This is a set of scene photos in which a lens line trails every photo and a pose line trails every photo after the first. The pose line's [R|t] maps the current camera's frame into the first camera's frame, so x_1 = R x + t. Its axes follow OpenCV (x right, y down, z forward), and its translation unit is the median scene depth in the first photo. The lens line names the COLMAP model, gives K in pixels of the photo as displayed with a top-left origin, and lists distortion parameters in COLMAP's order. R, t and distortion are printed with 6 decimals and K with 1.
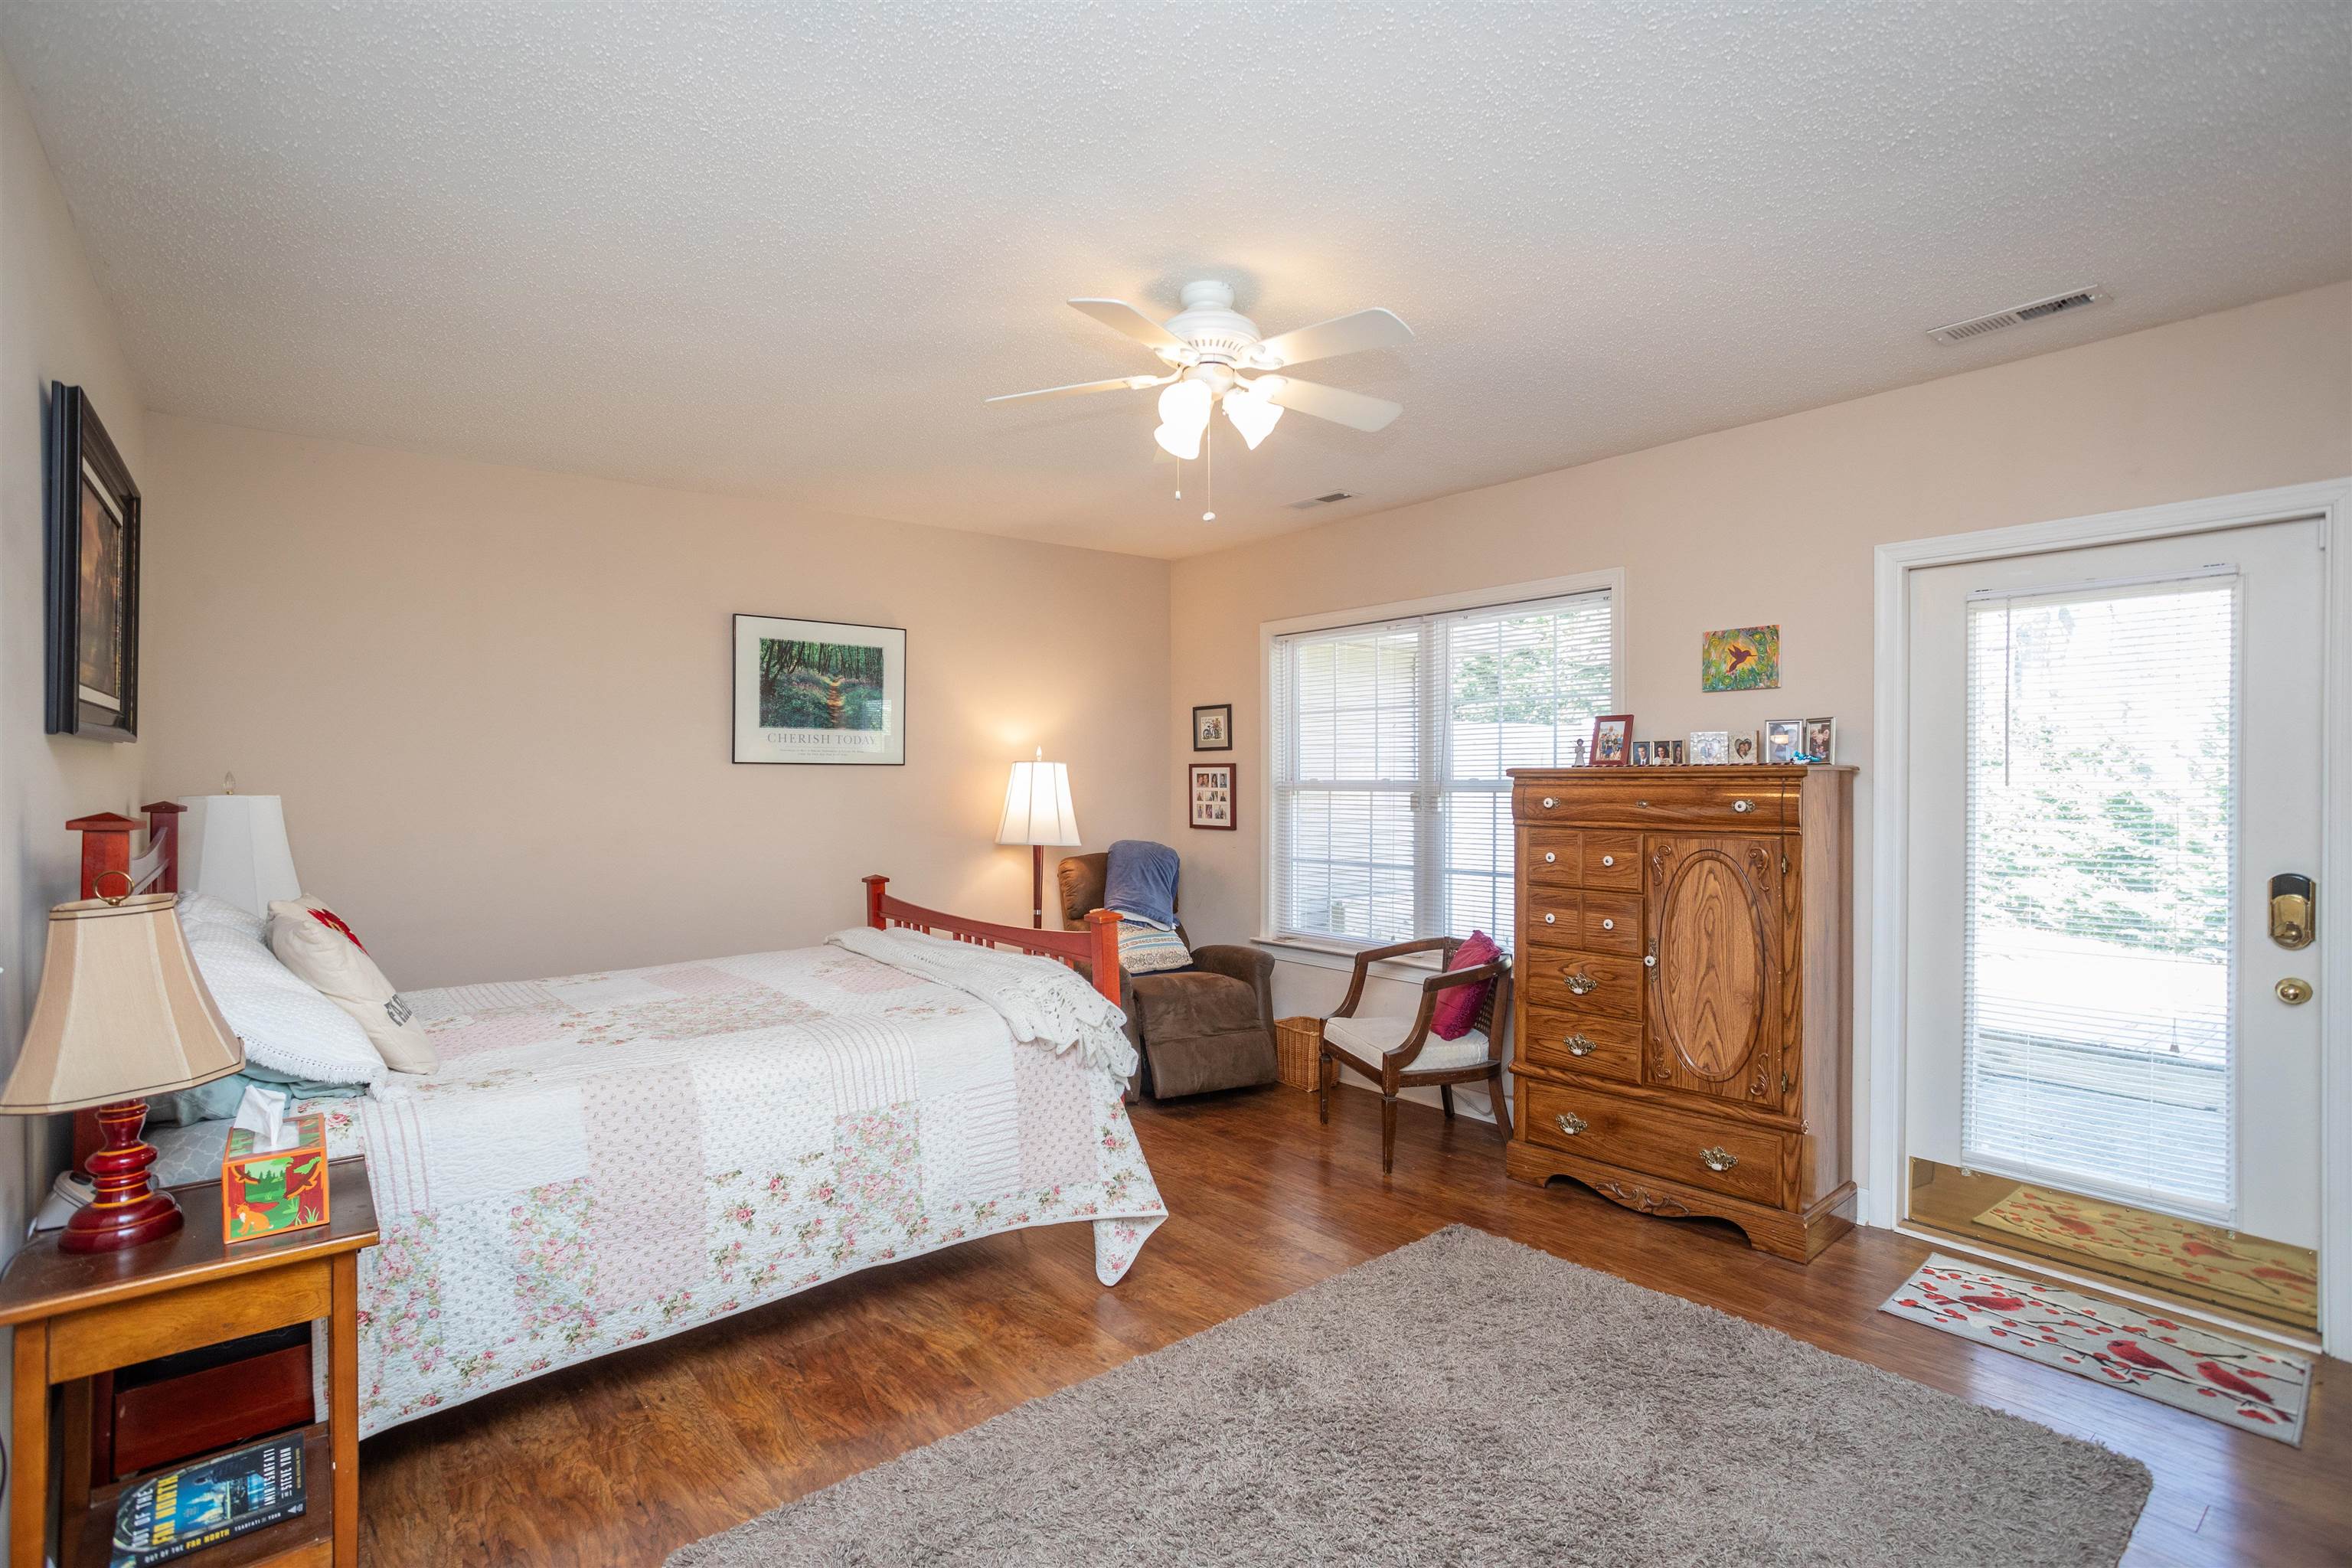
lens RADIAL K [[1108.8, 0, 1176.0], [0, 1108.8, 784.0], [0, 0, 1]] dist [0.002337, 0.000781]
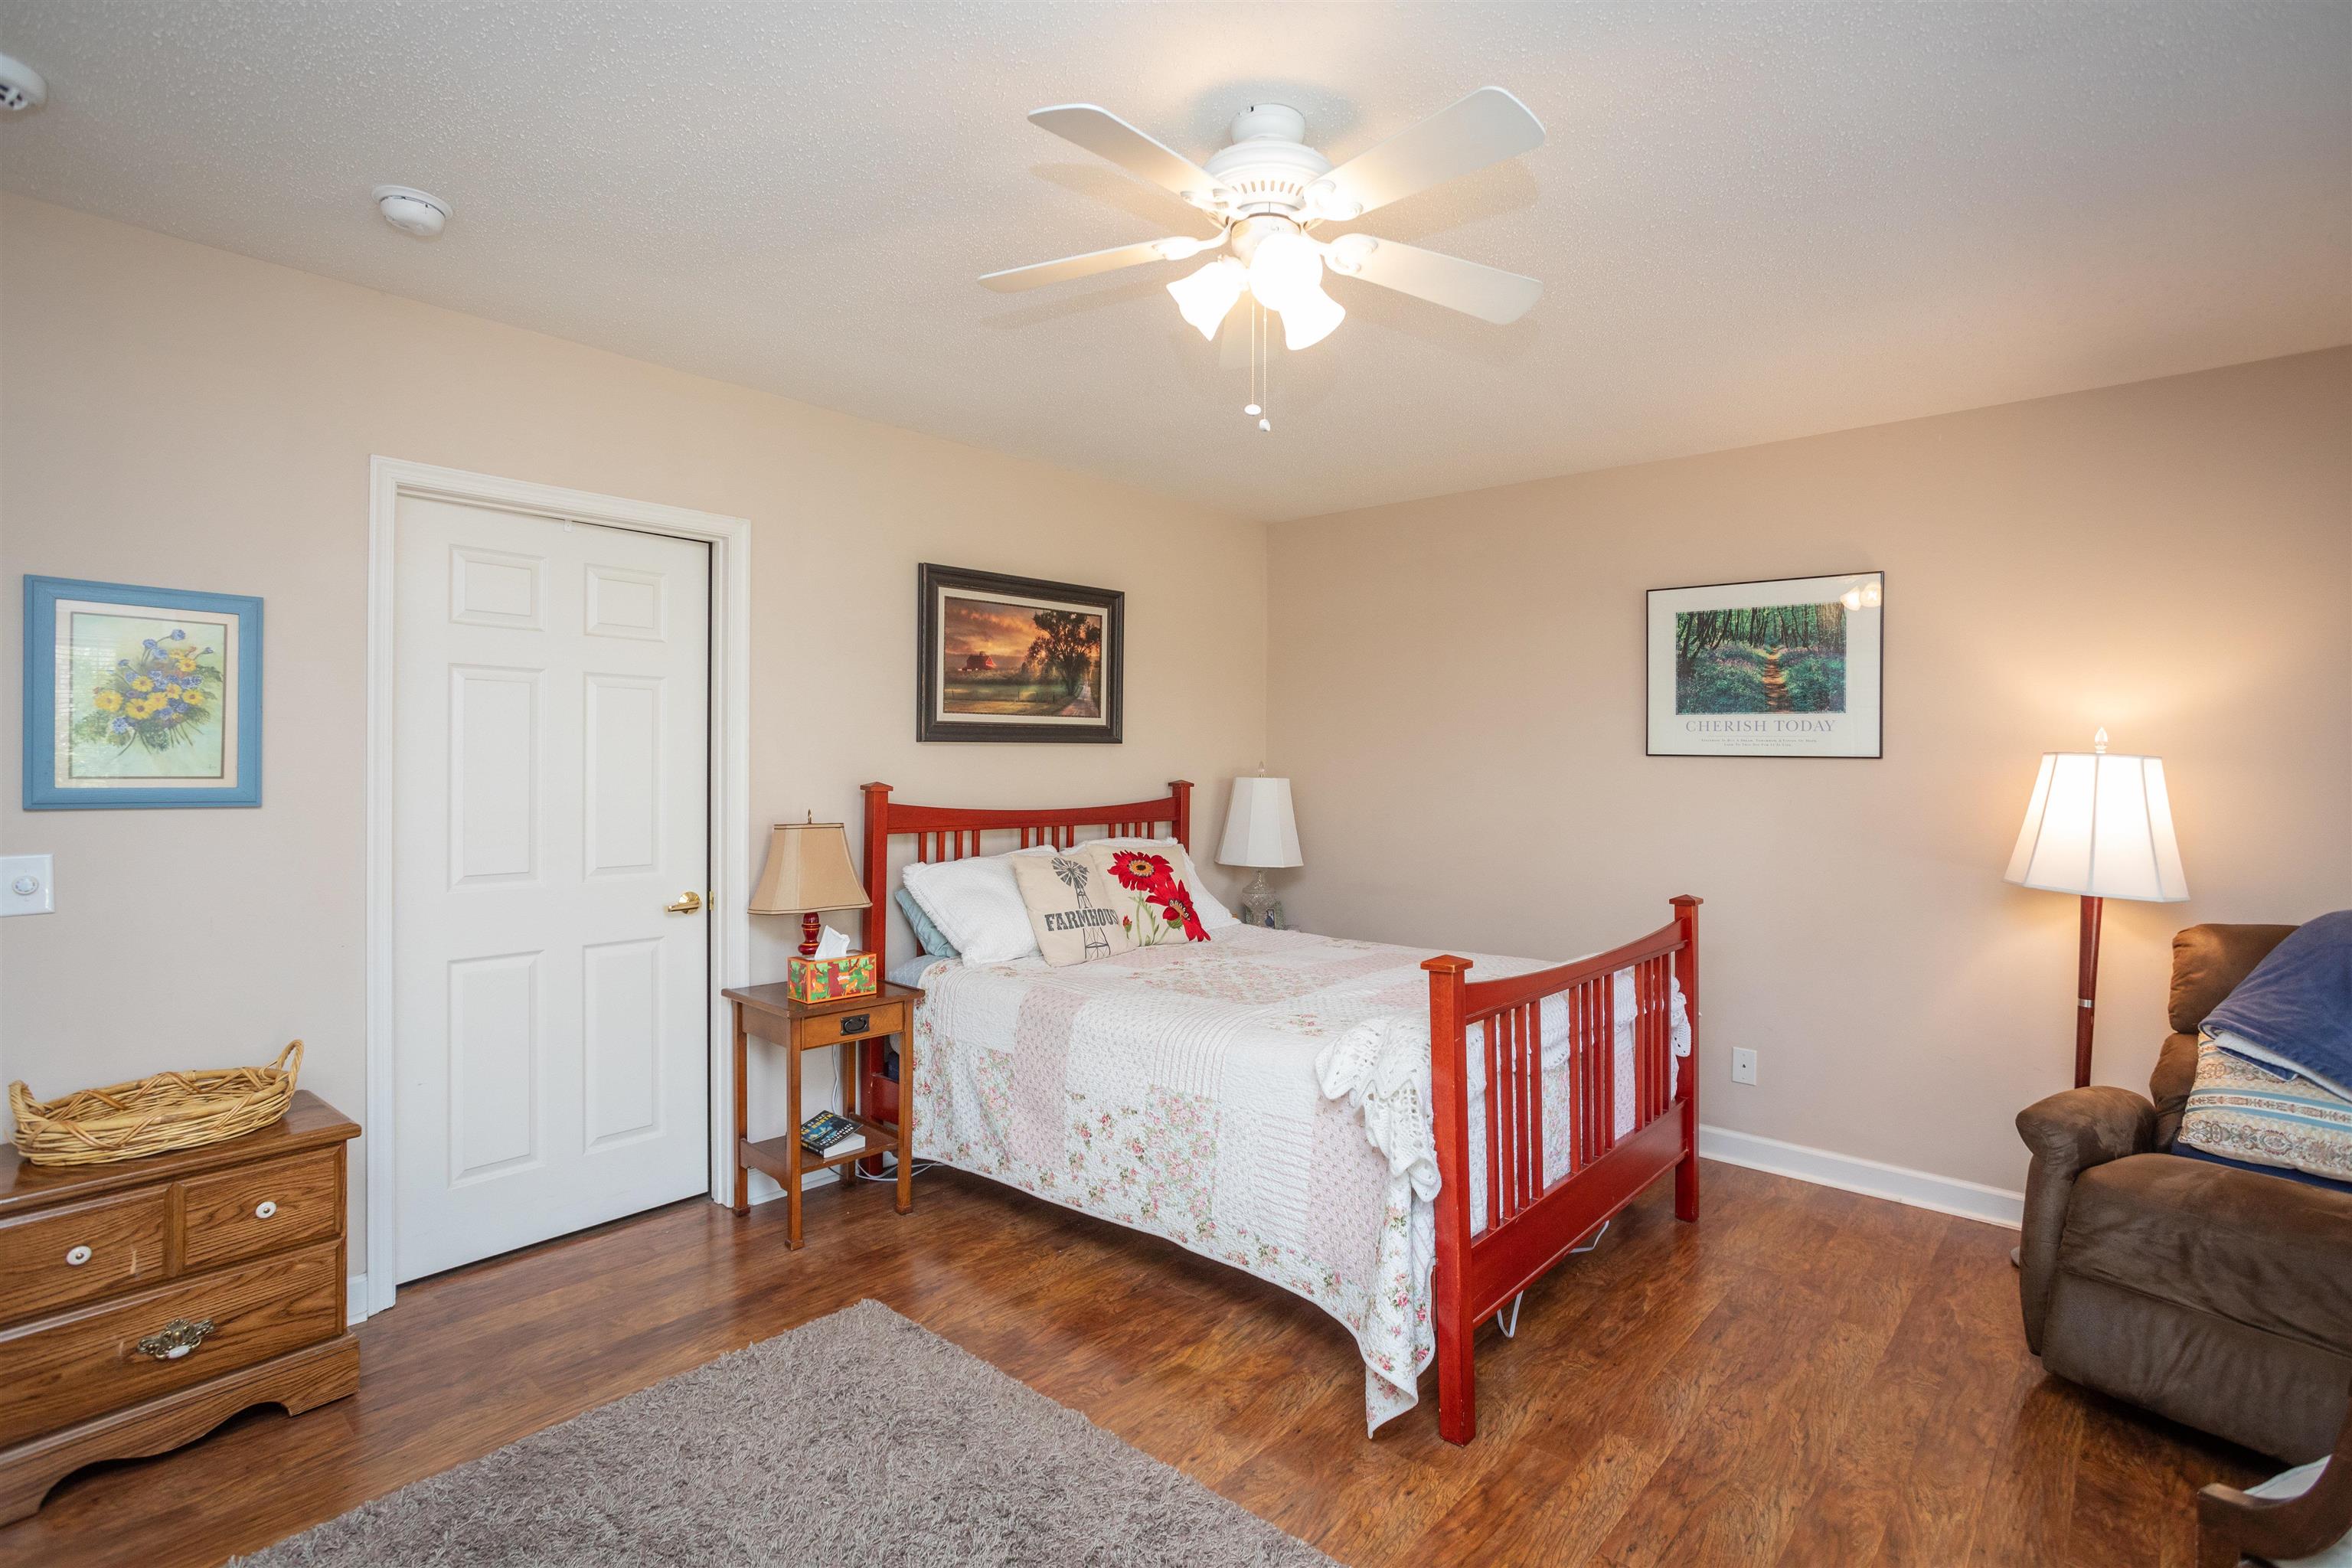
lens RADIAL K [[1117.5, 0, 1173.9], [0, 1117.5, 769.4], [0, 0, 1]] dist [-0.014938, 0.000584]
pose [[0.177869, 0.013639, -0.983960, 0.420680], [-0.017557, 0.999789, 0.010685, -0.010467], [0.983897, 0.015375, 0.178071, 0.453810]]
